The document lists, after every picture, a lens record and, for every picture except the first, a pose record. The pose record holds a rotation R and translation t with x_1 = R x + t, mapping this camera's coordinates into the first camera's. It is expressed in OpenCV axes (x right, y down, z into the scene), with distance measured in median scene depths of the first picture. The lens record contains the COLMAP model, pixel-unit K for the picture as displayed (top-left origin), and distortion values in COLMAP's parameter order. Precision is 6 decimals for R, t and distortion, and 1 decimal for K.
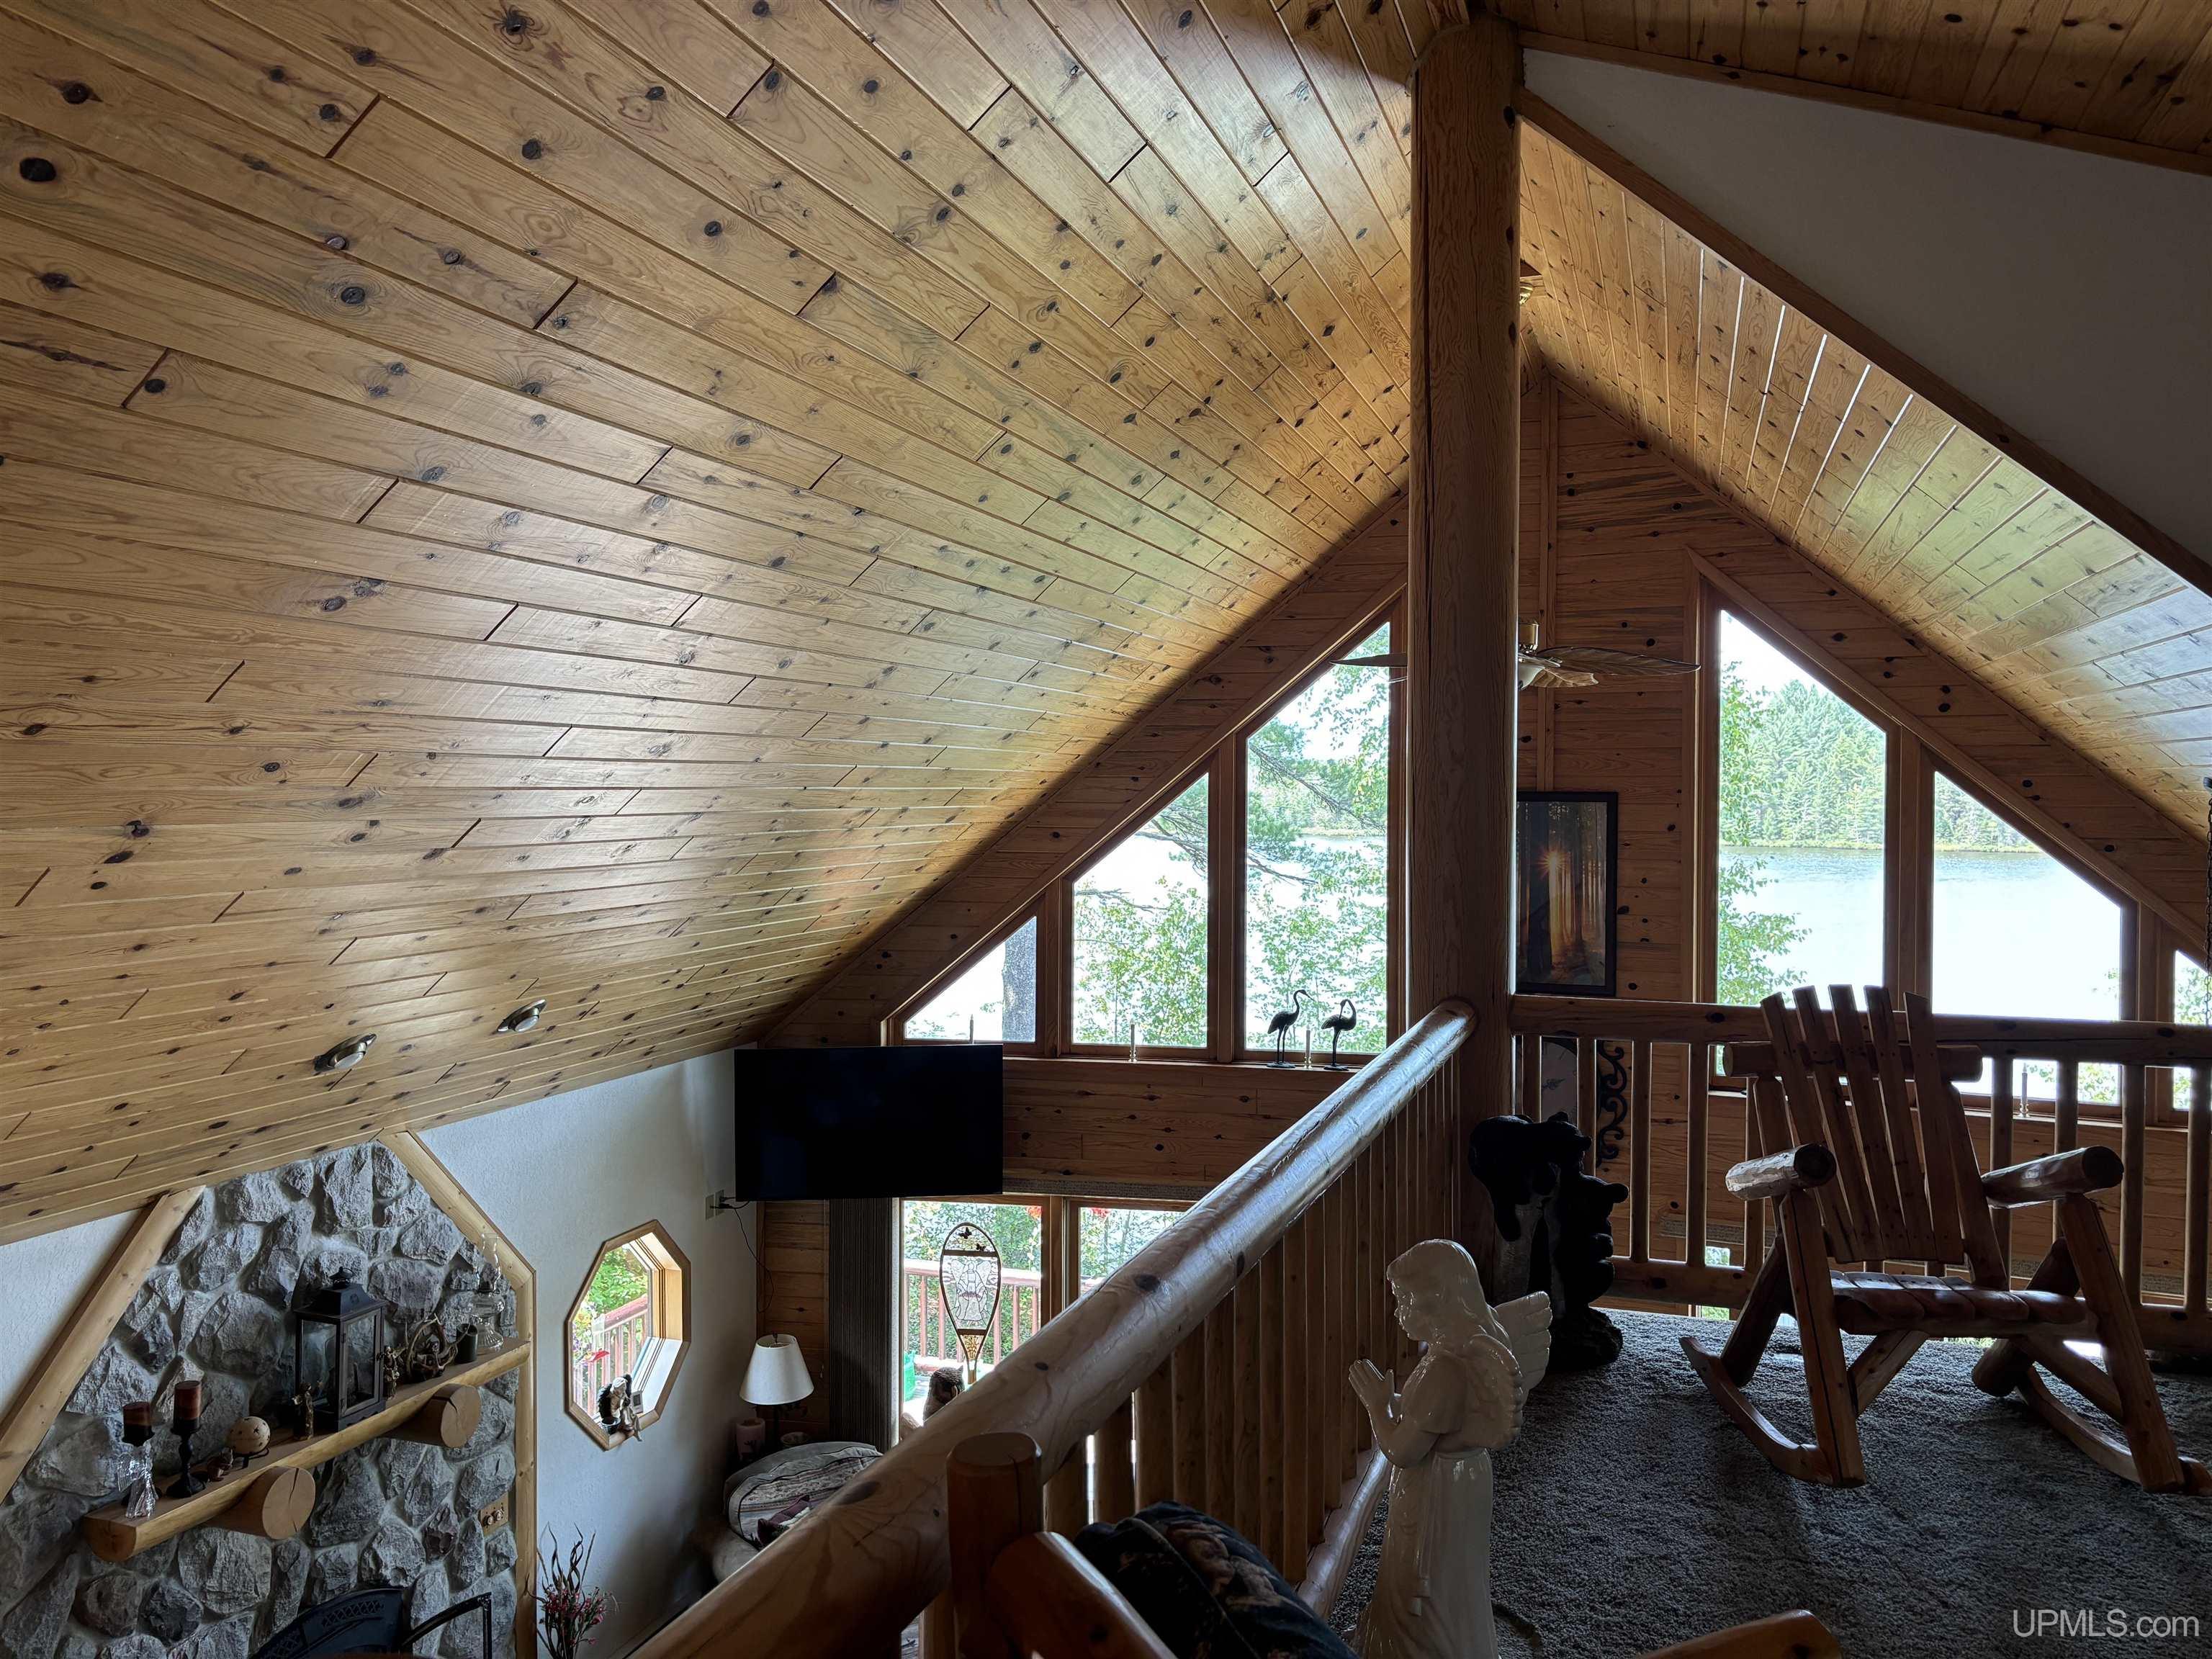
lens RADIAL K [[1612.5, 0, 1106.0], [0, 1612.5, 829.5], [0, 0, 1]] dist [0.052268, -0.001117]
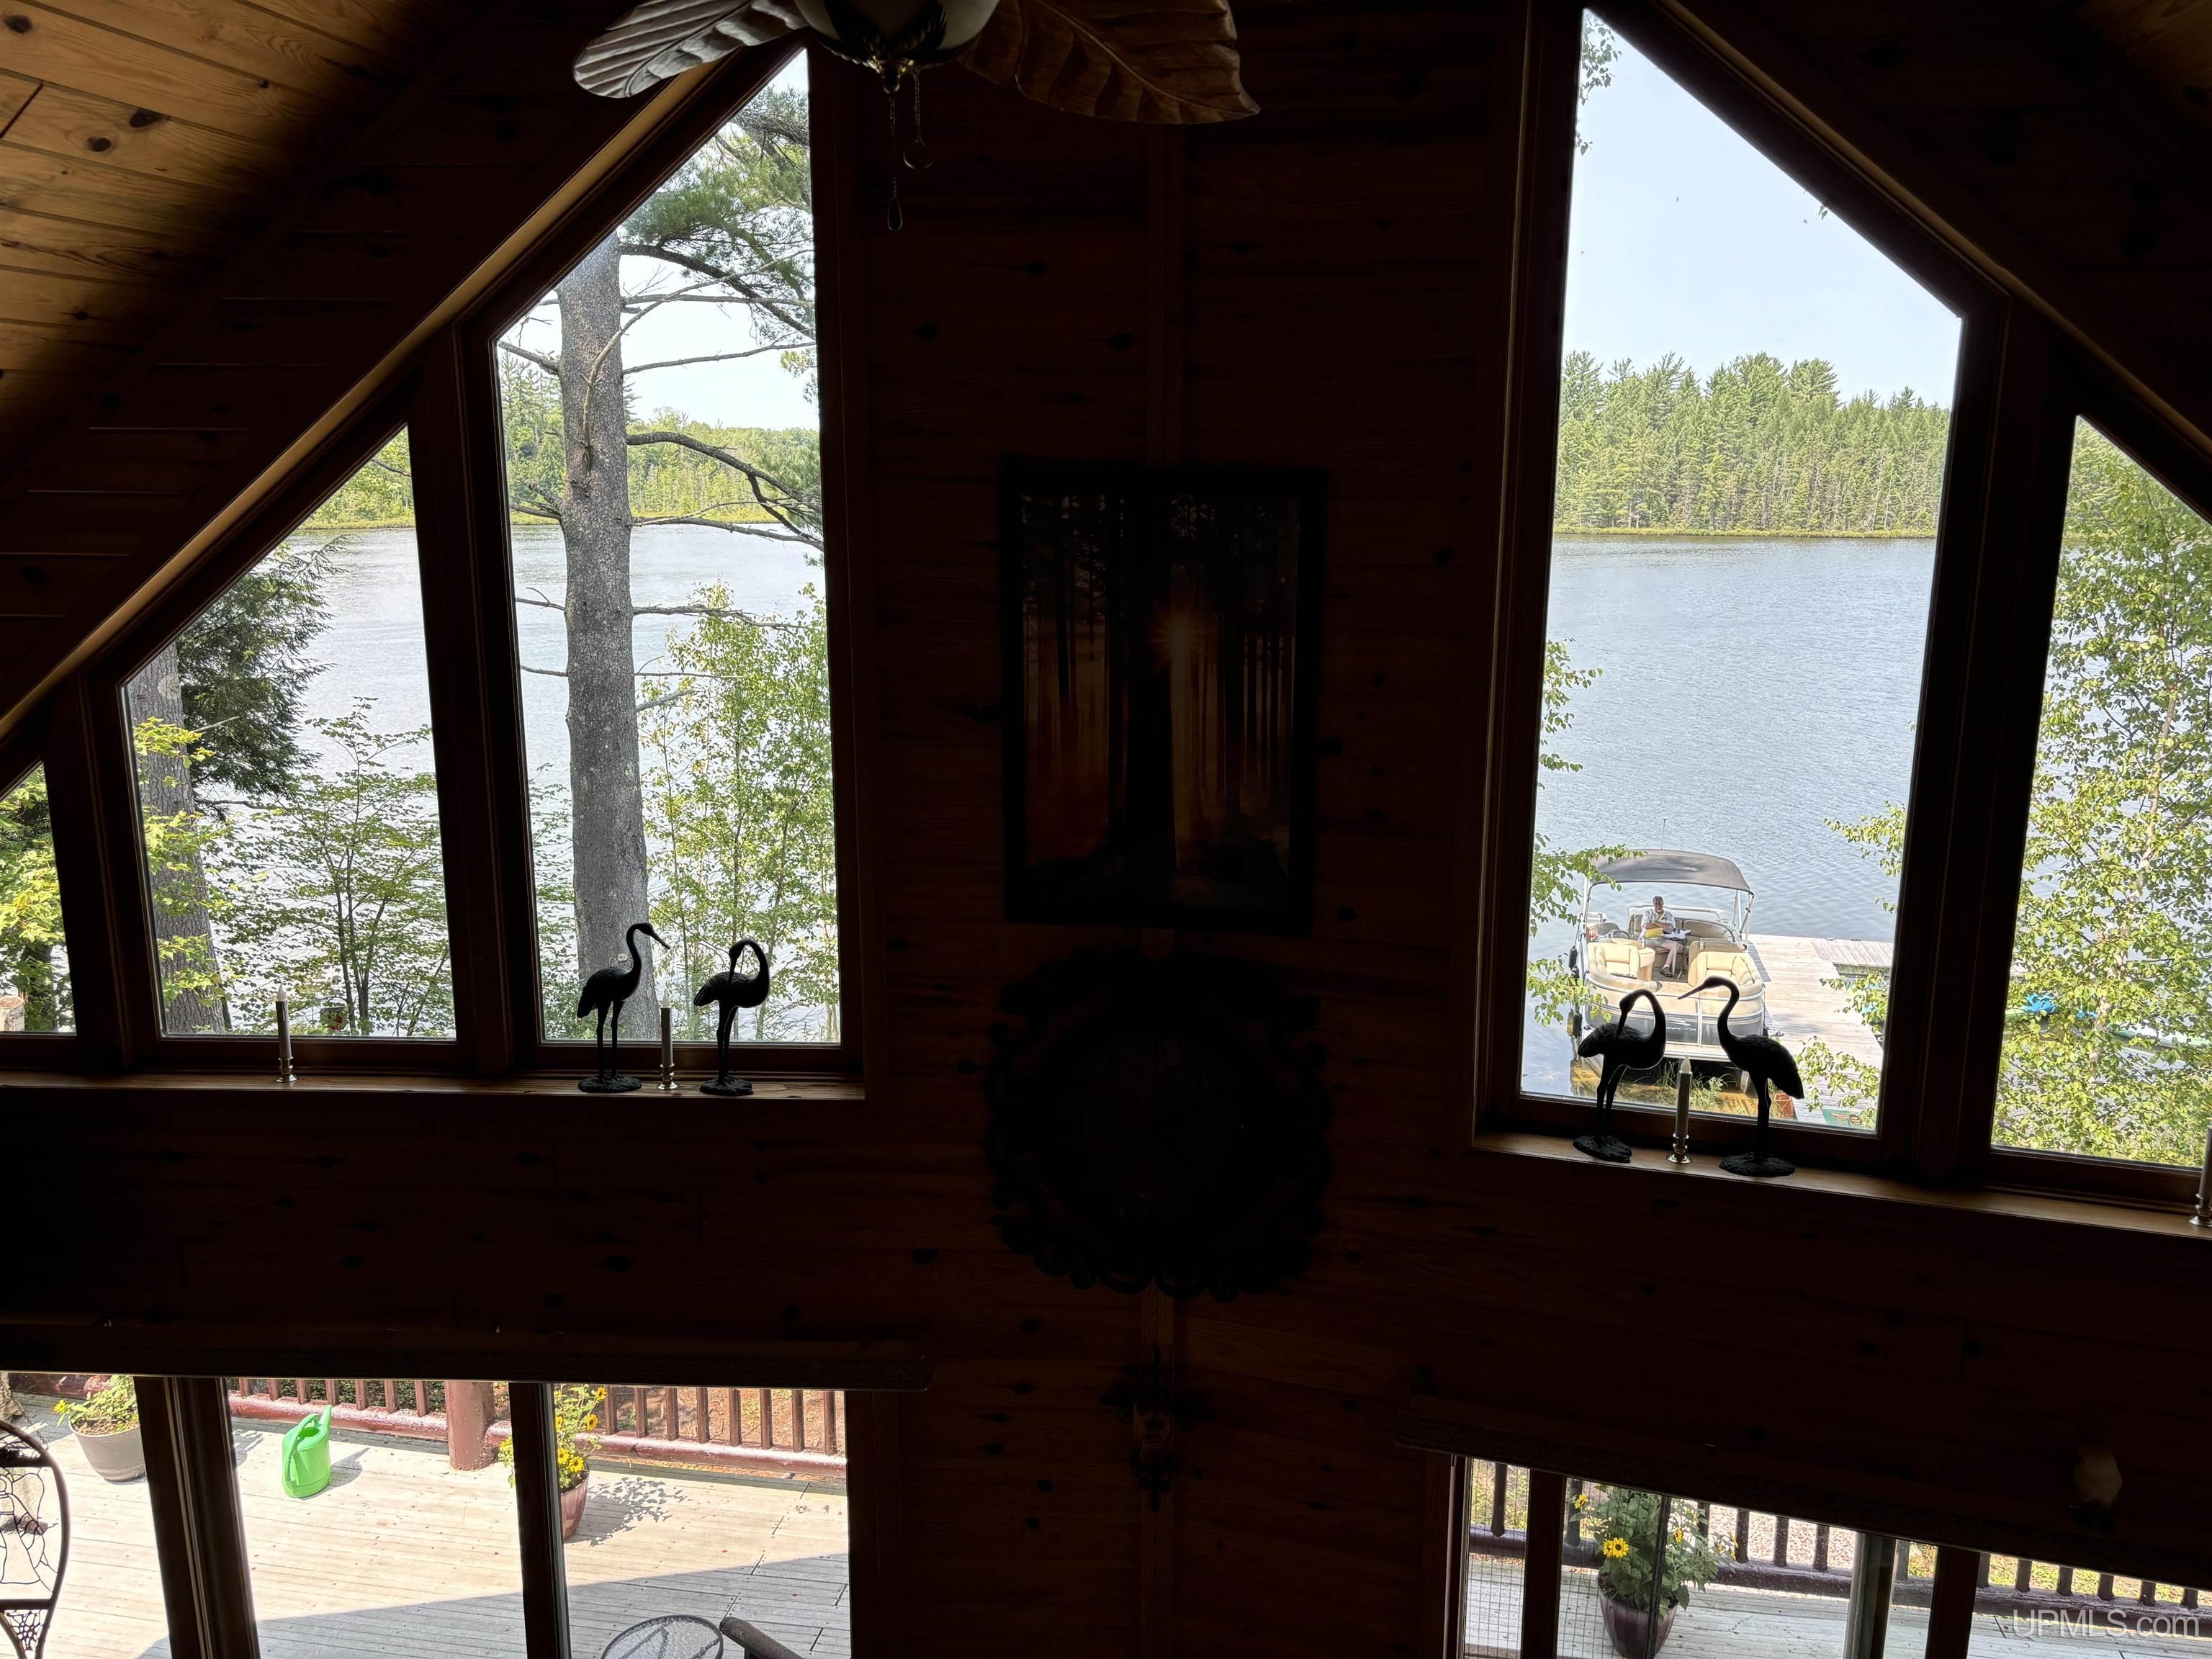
lens RADIAL K [[1663.8, 0, 1106.0], [0, 1663.8, 829.5], [0, 0, 1]] dist [0.008574, 0.008965]
pose [[0.987307, -0.033281, 0.155298, 0.177388], [0.003995, 0.982693, 0.185199, -0.011081], [-0.158773, -0.182228, 0.970352, 0.535781]]
